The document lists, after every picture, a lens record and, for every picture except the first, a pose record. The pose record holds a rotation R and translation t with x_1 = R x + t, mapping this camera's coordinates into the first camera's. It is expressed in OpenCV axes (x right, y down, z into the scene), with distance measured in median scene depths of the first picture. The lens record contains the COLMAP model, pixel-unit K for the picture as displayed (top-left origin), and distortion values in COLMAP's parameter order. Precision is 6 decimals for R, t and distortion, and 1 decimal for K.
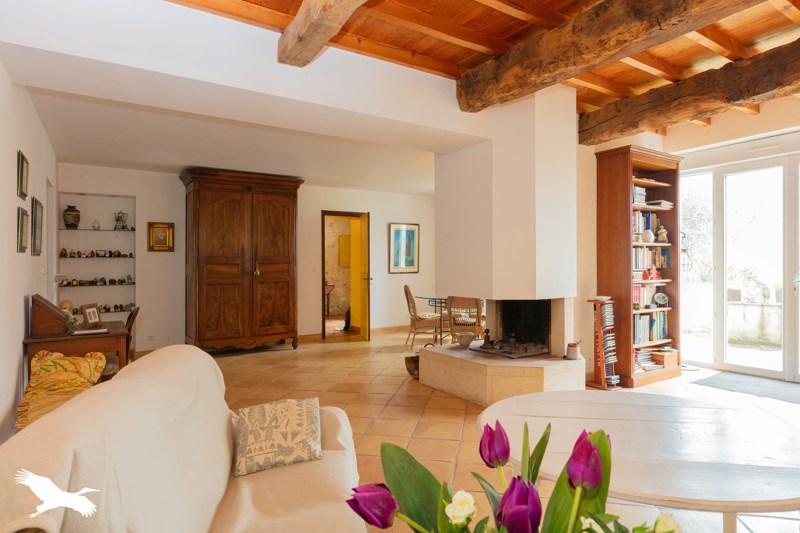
lens RADIAL K [[473.7, 0, 400.8], [0, 473.7, 266.1], [0, 0, 1]] dist [-0.000412, -0.000281]
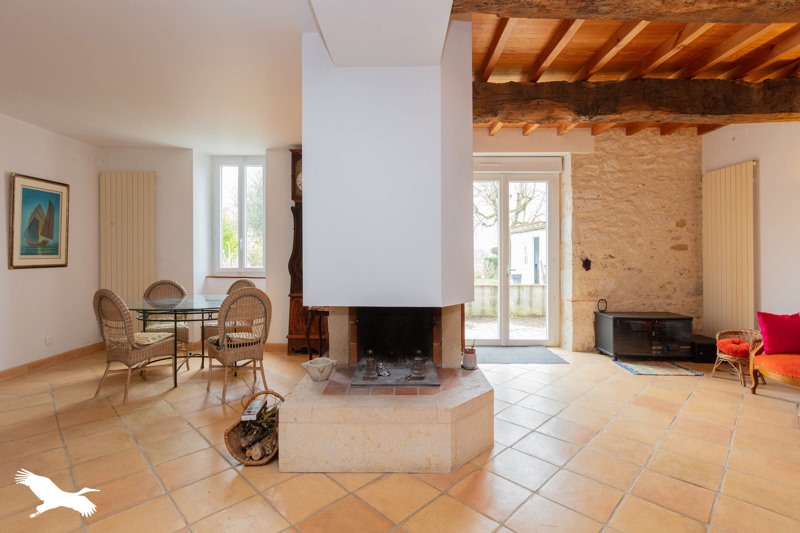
lens RADIAL K [[397.1, 0, 401.2], [0, 397.1, 264.9], [0, 0, 1]] dist [-0.000247, -0.000275]
pose [[0.540618, -0.010709, 0.841200, -0.286425], [-0.007069, 0.999826, 0.017271, 0.001313], [-0.841238, -0.015284, 0.540448, 0.689249]]
